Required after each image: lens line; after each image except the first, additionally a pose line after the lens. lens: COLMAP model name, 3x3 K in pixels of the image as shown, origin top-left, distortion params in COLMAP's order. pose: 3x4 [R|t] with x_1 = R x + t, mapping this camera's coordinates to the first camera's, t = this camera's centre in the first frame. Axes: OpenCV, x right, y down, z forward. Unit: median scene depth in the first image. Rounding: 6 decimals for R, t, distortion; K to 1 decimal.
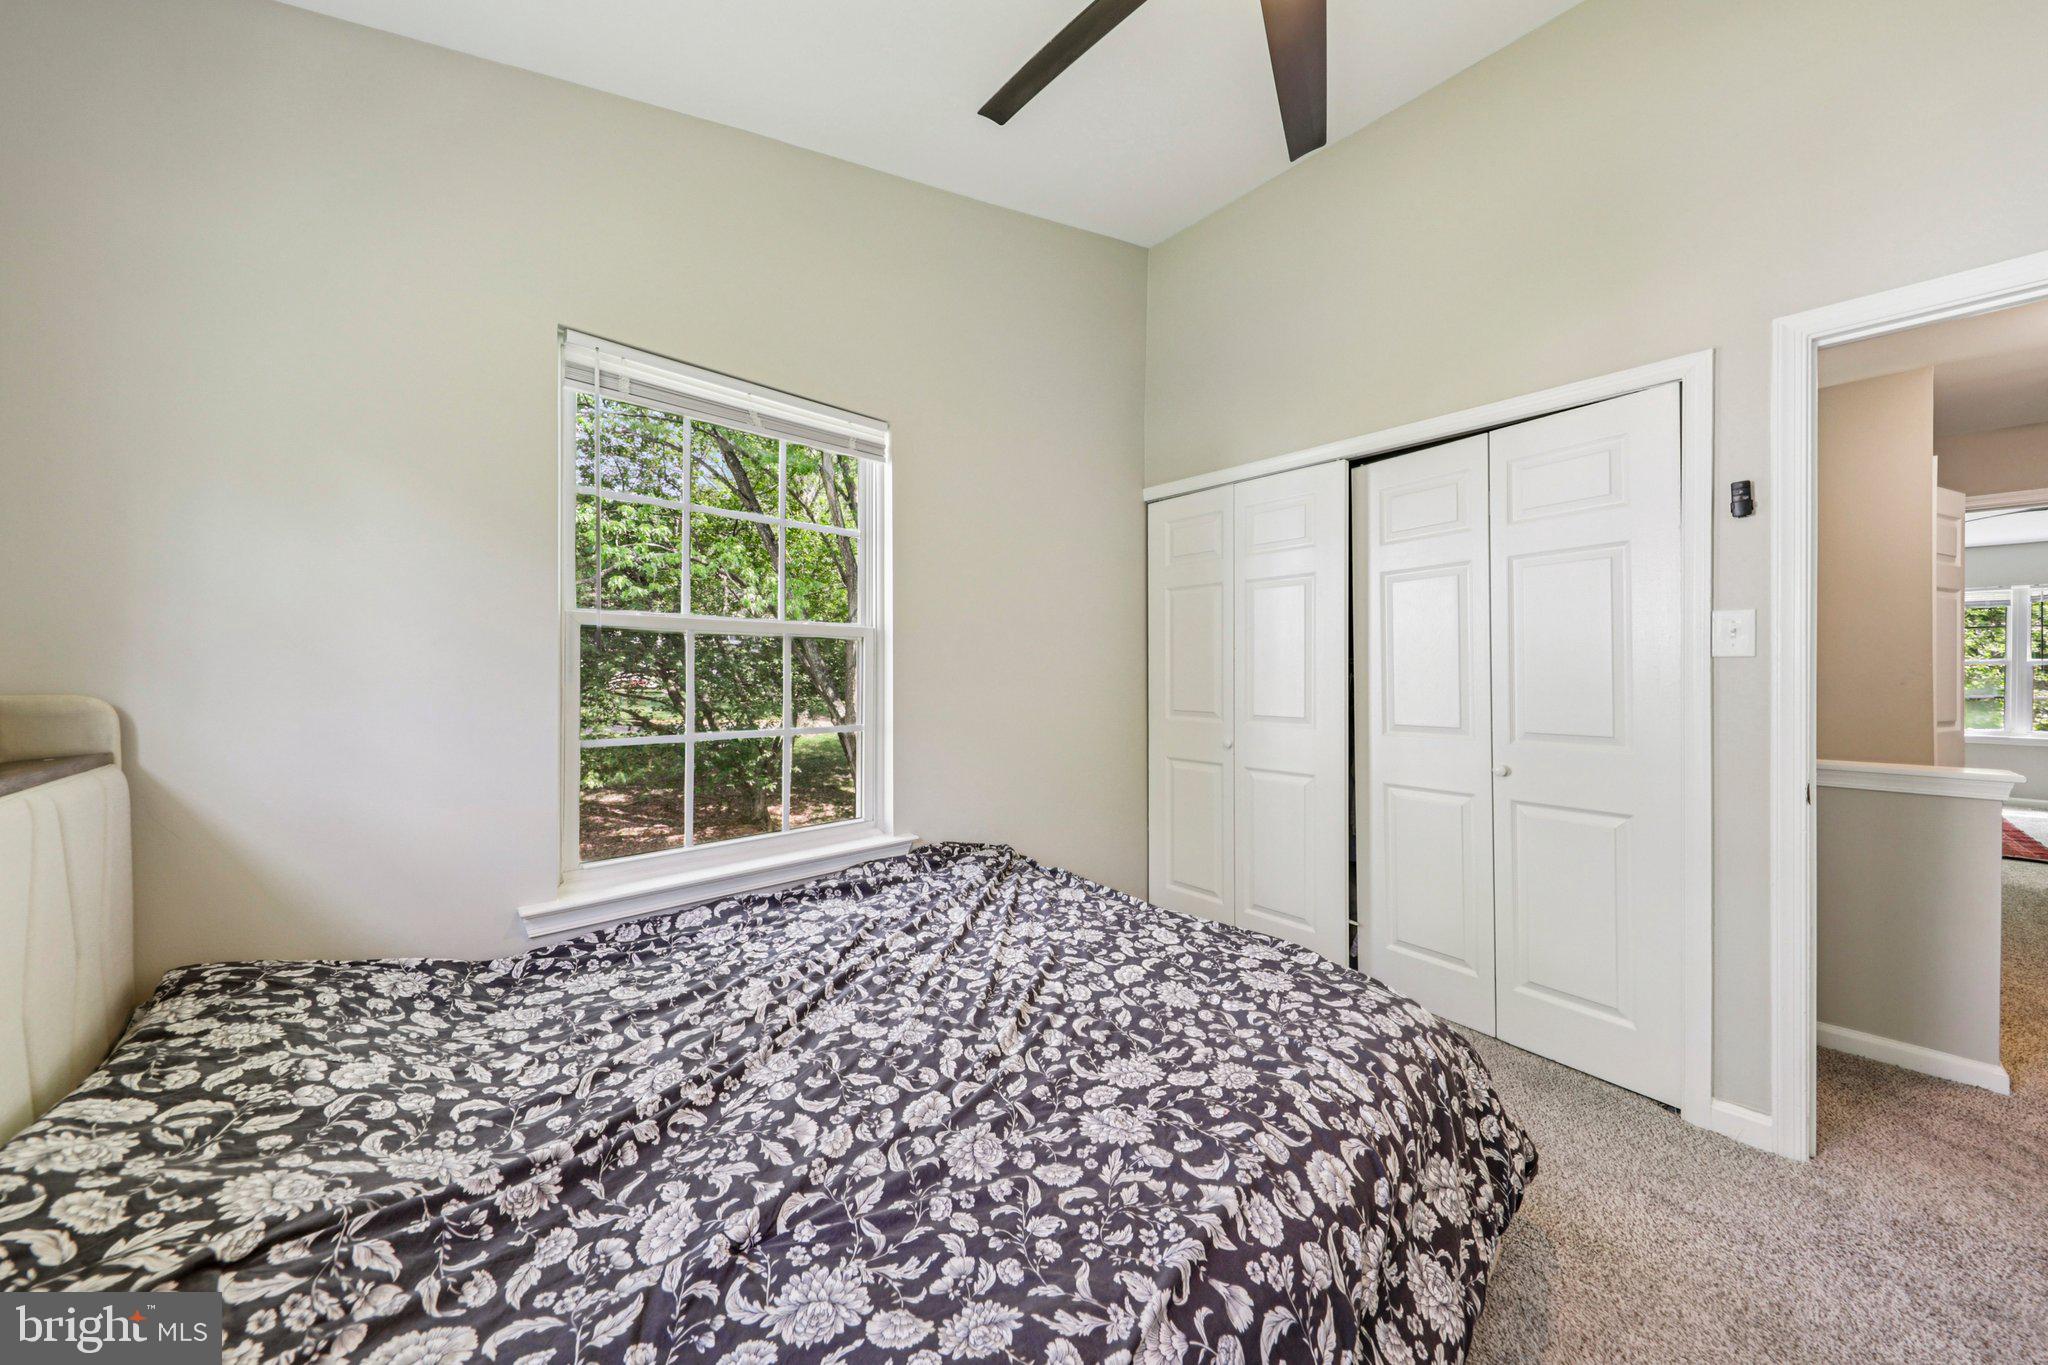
lens RADIAL K [[635.0, 0, 1028.3], [0, 635.0, 693.8], [0, 0, 1]] dist [-0.009394, -0.000228]
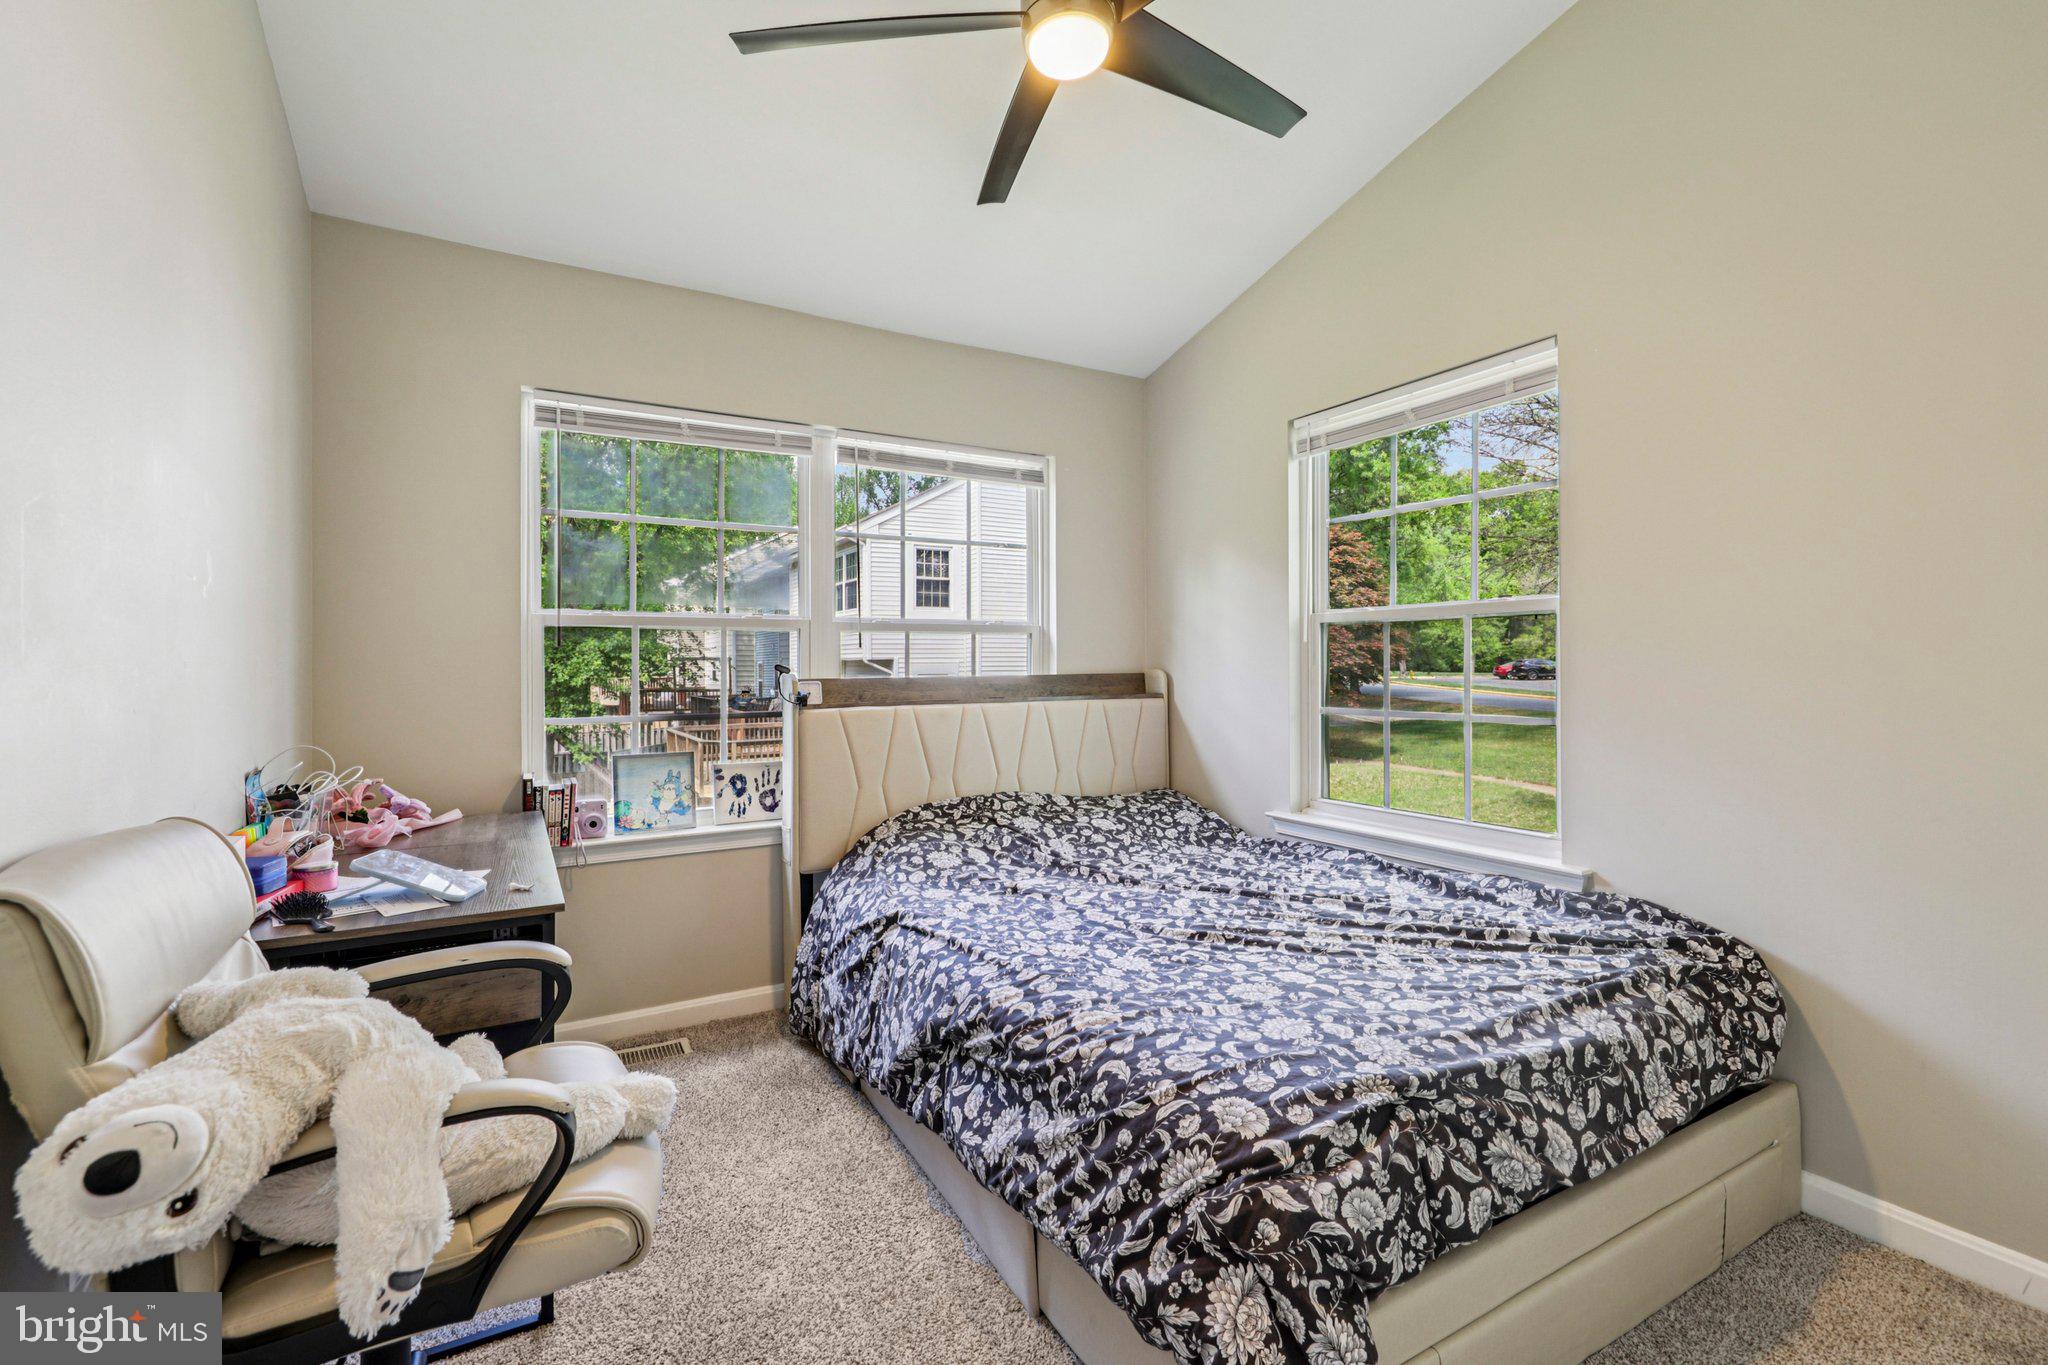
lens RADIAL K [[910.8, 0, 1020.2], [0, 910.8, 679.2], [0, 0, 1]] dist [0.000343, 0.000837]
pose [[-0.213408, 0.004173, -0.976954, 1.855627], [-0.025263, 0.999633, 0.009788, 0.015661], [0.976637, 0.026770, -0.213224, 1.079635]]
